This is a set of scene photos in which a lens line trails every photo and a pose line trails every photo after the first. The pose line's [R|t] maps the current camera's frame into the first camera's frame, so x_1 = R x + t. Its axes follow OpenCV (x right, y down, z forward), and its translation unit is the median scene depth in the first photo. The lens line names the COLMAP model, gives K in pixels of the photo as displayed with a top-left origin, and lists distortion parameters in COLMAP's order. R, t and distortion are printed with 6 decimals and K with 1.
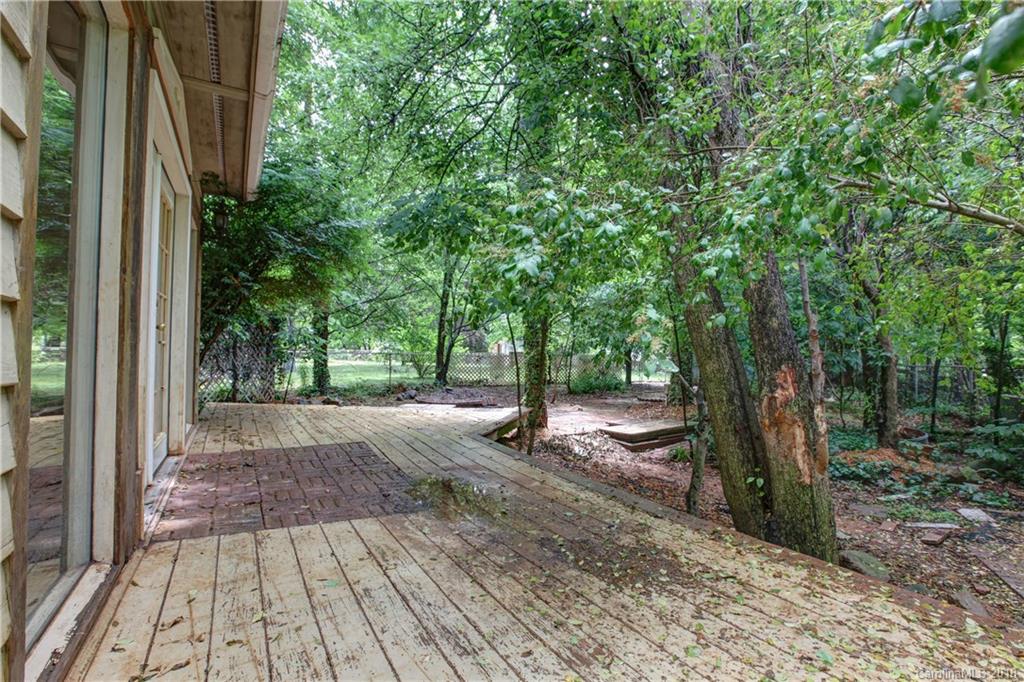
lens RADIAL K [[465.7, 0, 511.0], [0, 465.7, 336.8], [0, 0, 1]] dist [-0.045606, 0.013608]
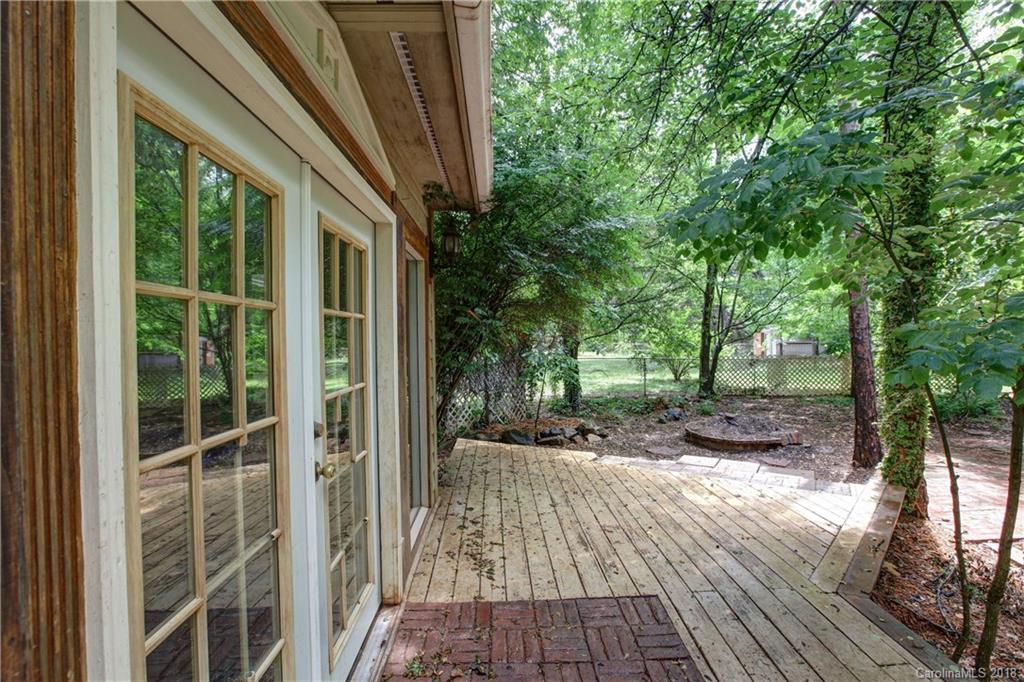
lens RADIAL K [[465.7, 0, 516.7], [0, 465.7, 340.3], [0, 0, 1]] dist [-0.045606, 0.013608]
pose [[0.878887, -0.012555, -0.476865, -0.131643], [0.033736, 0.998786, 0.035881, -0.091906], [0.475835, -0.047623, 0.878244, 0.283212]]
